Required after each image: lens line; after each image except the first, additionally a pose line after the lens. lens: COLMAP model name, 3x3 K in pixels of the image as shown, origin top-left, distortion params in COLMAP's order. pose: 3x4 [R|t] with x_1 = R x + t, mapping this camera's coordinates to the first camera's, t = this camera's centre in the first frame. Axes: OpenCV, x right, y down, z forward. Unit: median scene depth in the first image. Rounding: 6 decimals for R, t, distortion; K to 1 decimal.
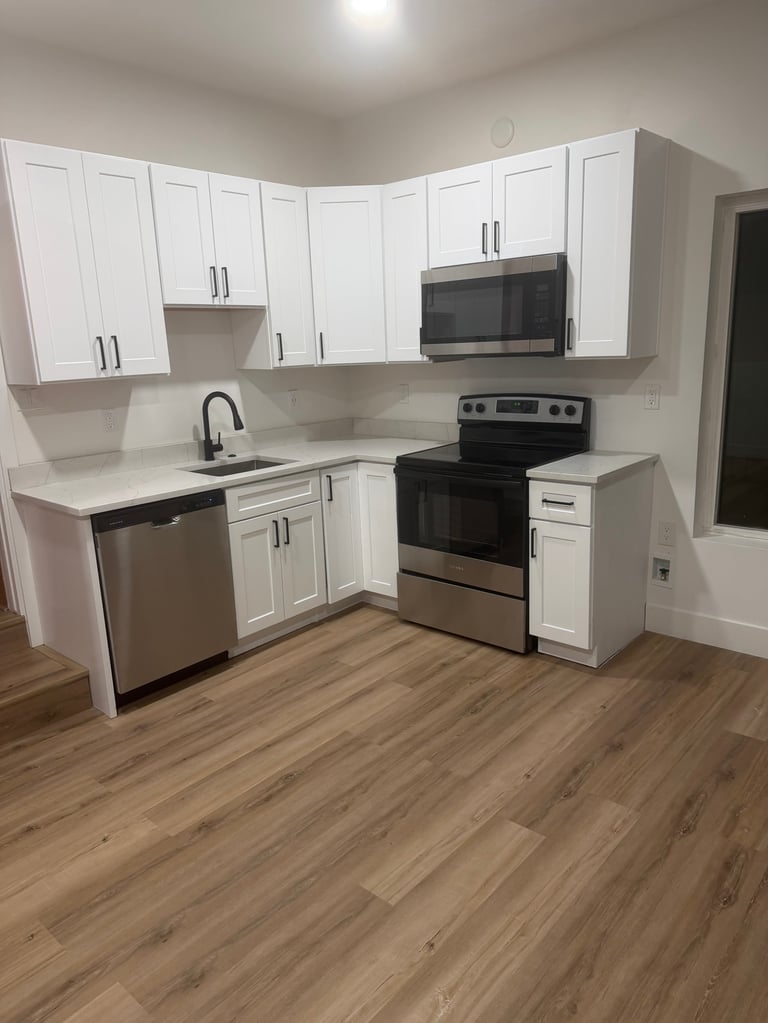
lens RADIAL K [[705.6, 0, 384.0], [0, 705.6, 511.5], [0, 0, 1]] dist [0.128156, -0.198969]
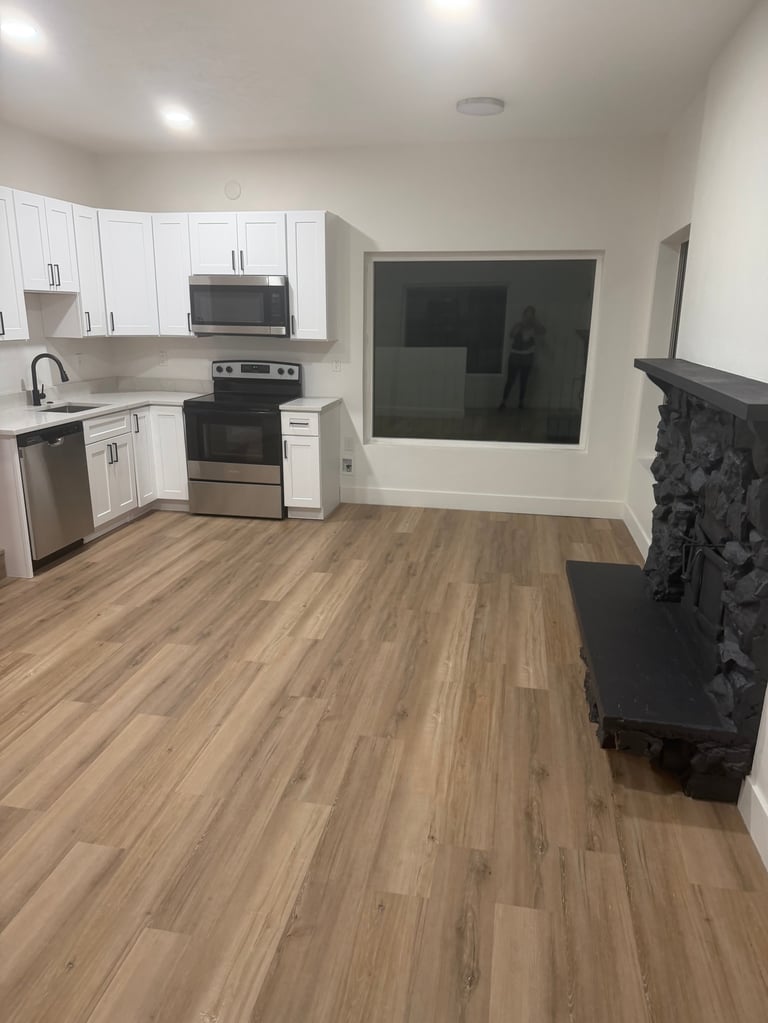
lens RADIAL K [[705.6, 0, 384.0], [0, 705.6, 511.5], [0, 0, 1]] dist [0.128156, -0.198969]
pose [[0.857090, -0.090679, 0.507123, -0.436346], [0.075945, 0.995872, 0.049717, 0.120359], [-0.509538, -0.004098, 0.860439, -0.543062]]
